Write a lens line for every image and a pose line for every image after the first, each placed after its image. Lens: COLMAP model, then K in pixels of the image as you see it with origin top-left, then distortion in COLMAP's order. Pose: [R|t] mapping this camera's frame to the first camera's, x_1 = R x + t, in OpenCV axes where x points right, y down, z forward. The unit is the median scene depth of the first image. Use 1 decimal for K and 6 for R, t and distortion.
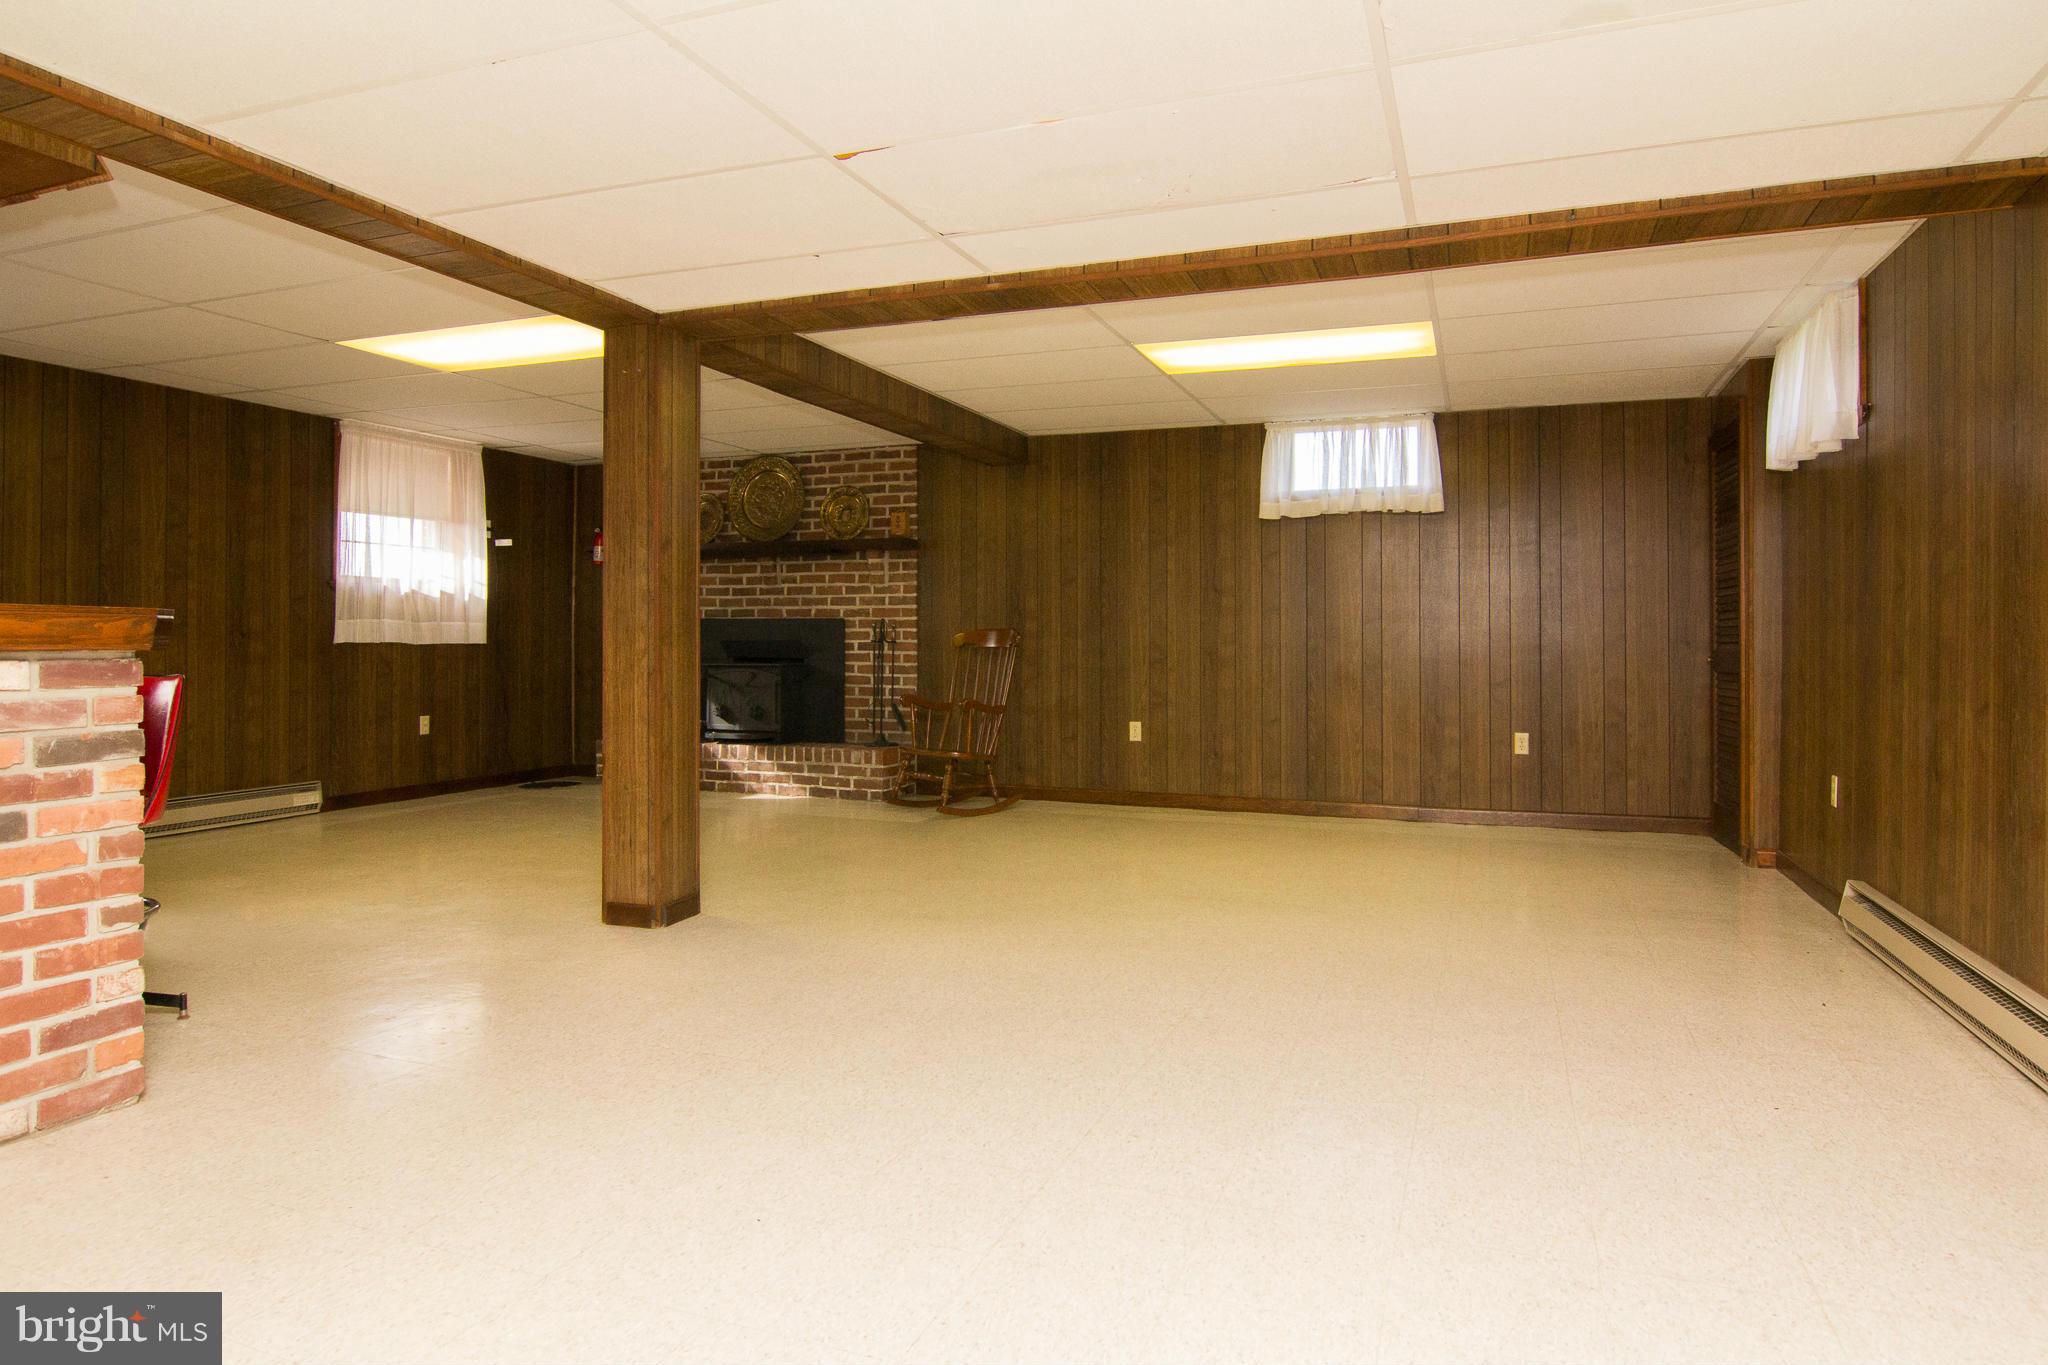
lens RADIAL K [[1288.8, 0, 1030.8], [0, 1288.8, 660.5], [0, 0, 1]] dist [-0.002841, -0.002662]
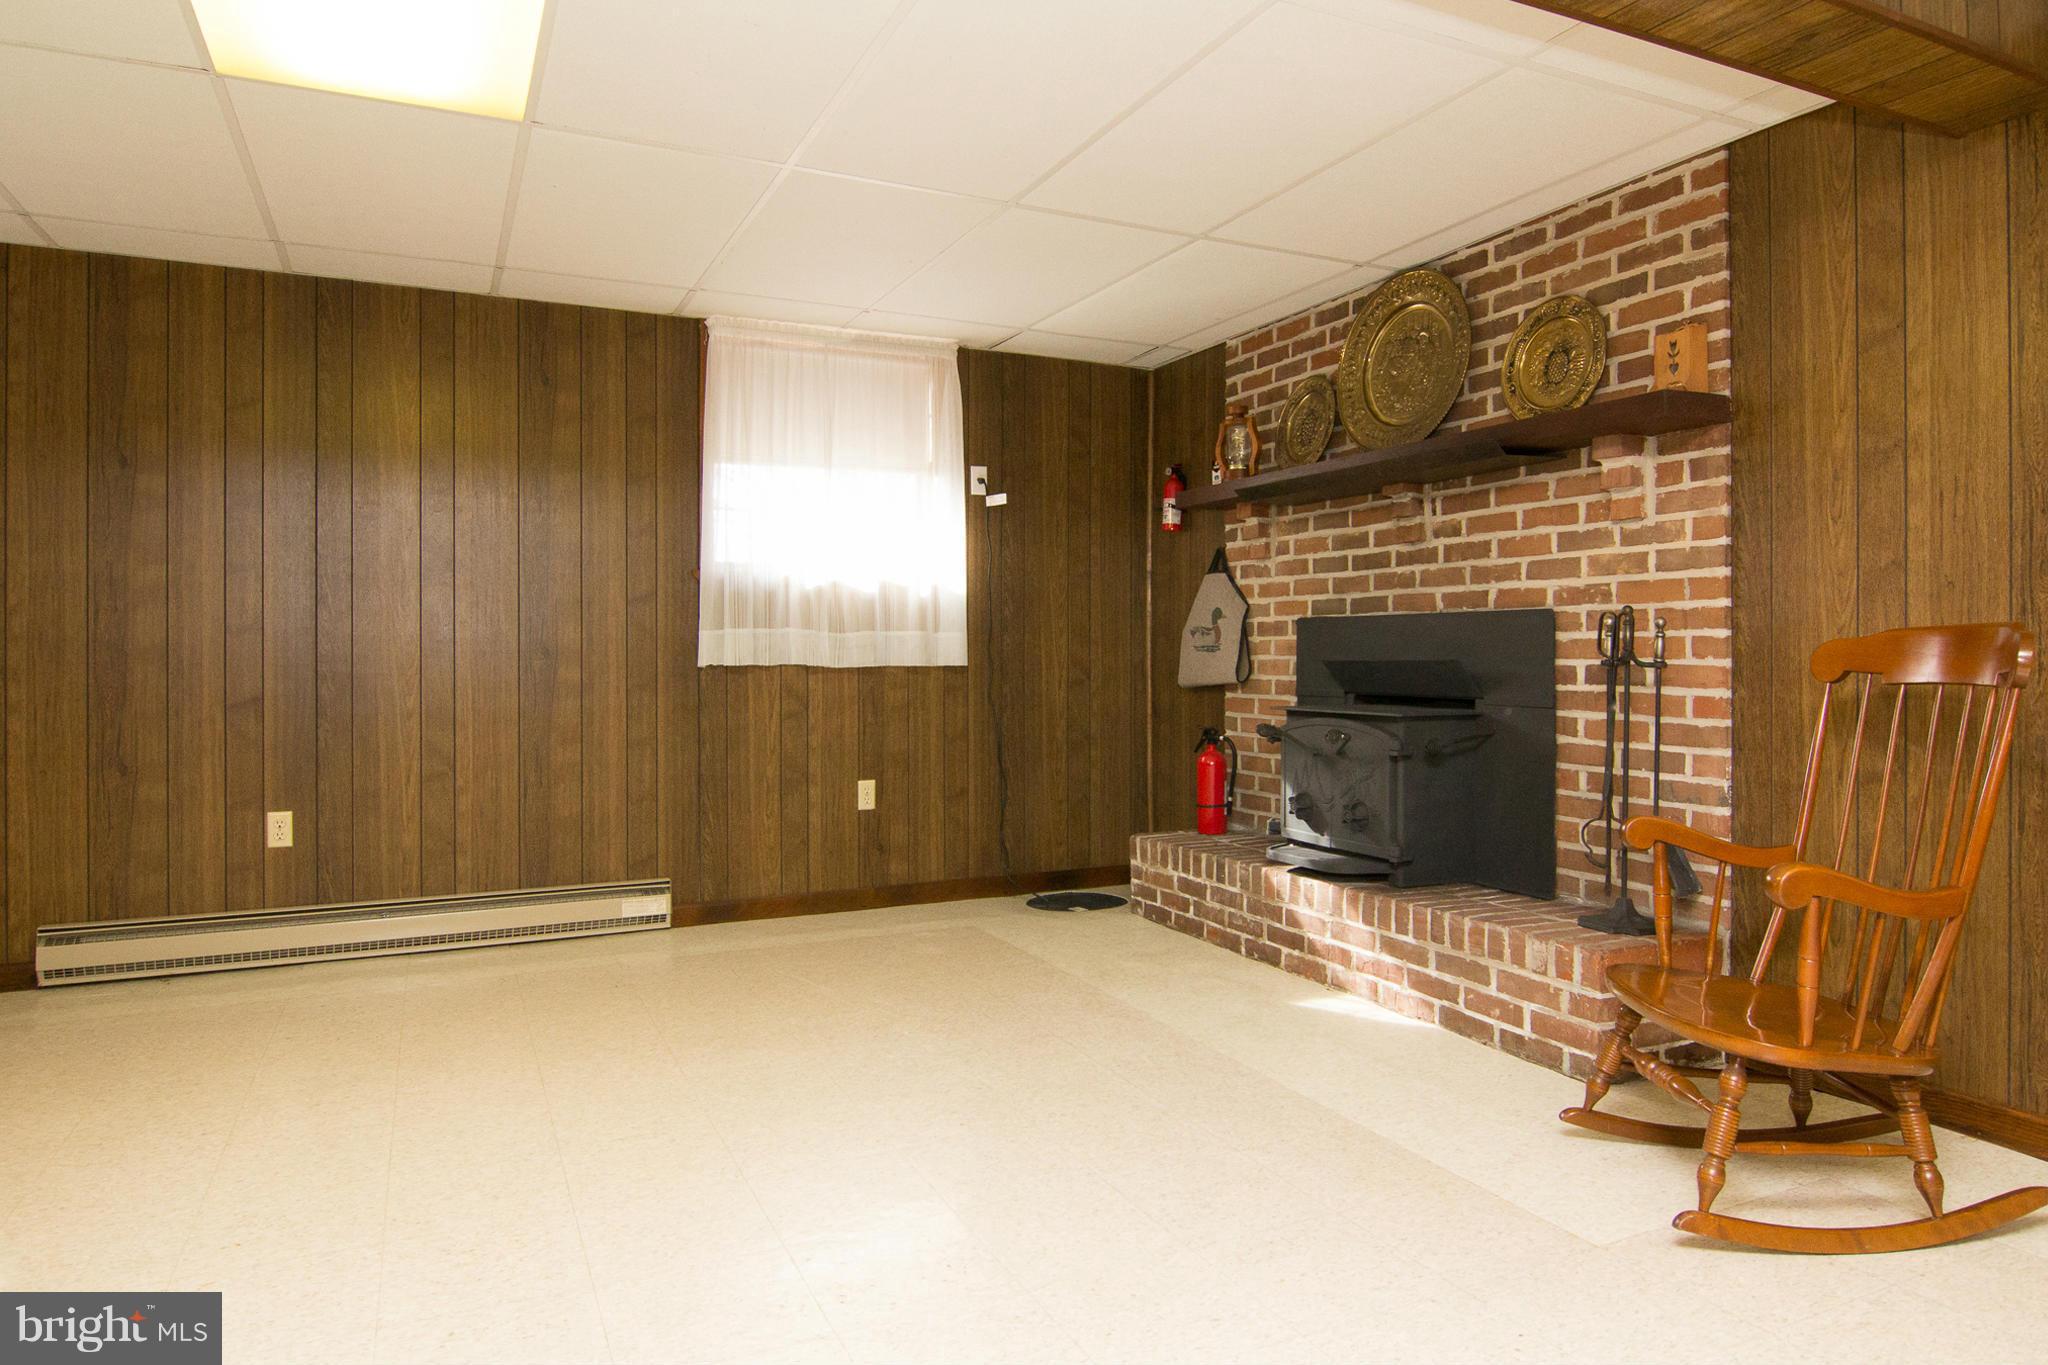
lens RADIAL K [[1288.8, 0, 1030.8], [0, 1288.8, 660.5], [0, 0, 1]] dist [-0.002841, -0.002662]
pose [[0.731800, -0.000116, -0.681520, 0.019741], [-0.006063, 0.999959, -0.006680, -0.011776], [0.681493, 0.009020, 0.731769, 0.576875]]
